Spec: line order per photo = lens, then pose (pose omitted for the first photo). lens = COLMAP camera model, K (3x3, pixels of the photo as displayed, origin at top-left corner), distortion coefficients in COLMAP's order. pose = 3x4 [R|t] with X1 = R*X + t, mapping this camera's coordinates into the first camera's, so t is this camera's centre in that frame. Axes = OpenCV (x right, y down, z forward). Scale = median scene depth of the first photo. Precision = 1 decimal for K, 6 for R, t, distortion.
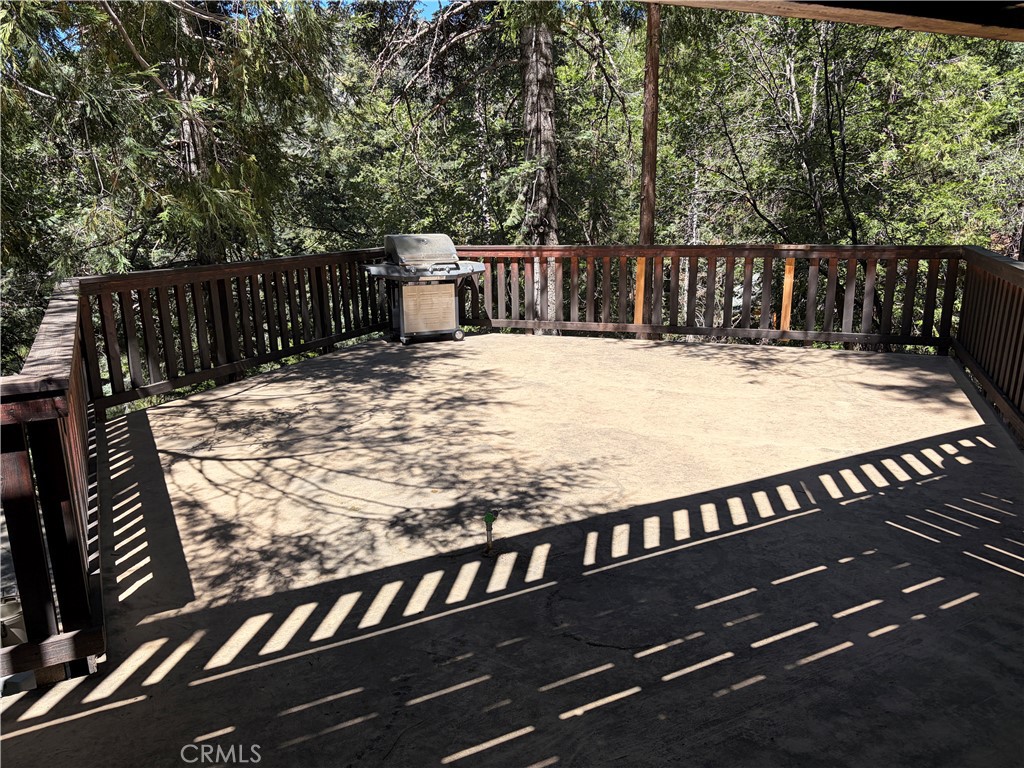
lens RADIAL K [[782.7, 0, 512.0], [0, 782.7, 384.0], [0, 0, 1]] dist [0.000895, 0.001923]
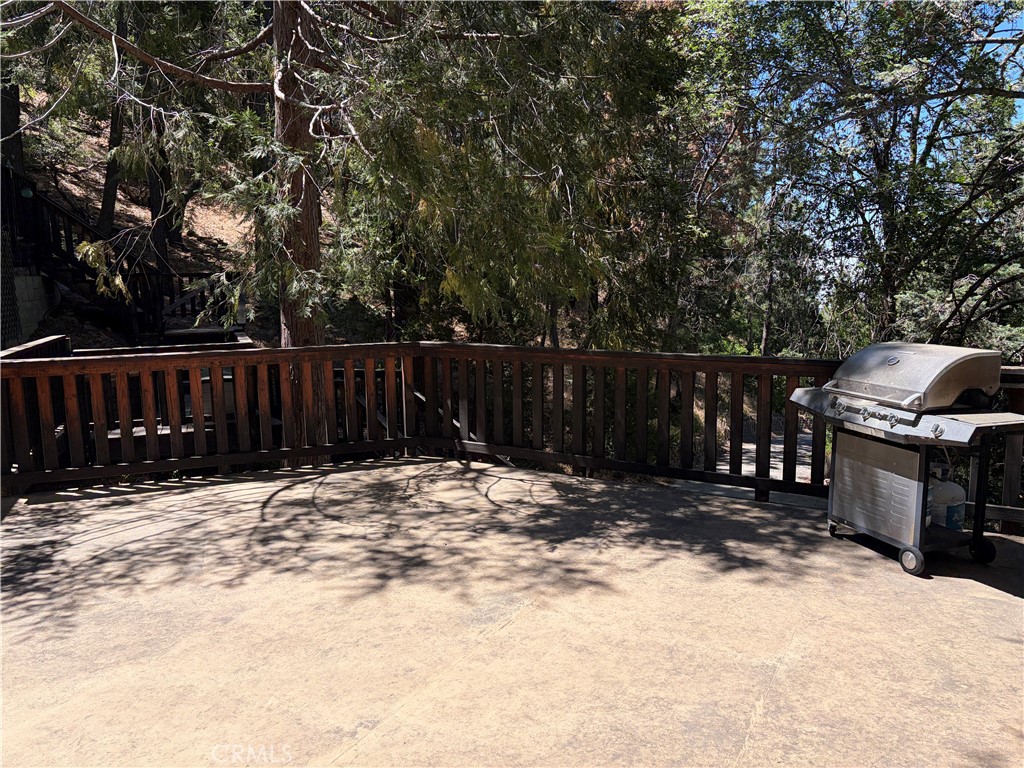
lens RADIAL K [[782.7, 0, 512.0], [0, 782.7, 384.0], [0, 0, 1]] dist [0.000895, 0.001923]
pose [[-0.144344, 0.150396, -0.978031, 0.688587], [-0.213020, 0.960485, 0.179137, -0.330233], [0.966327, 0.234198, -0.106603, 1.315803]]
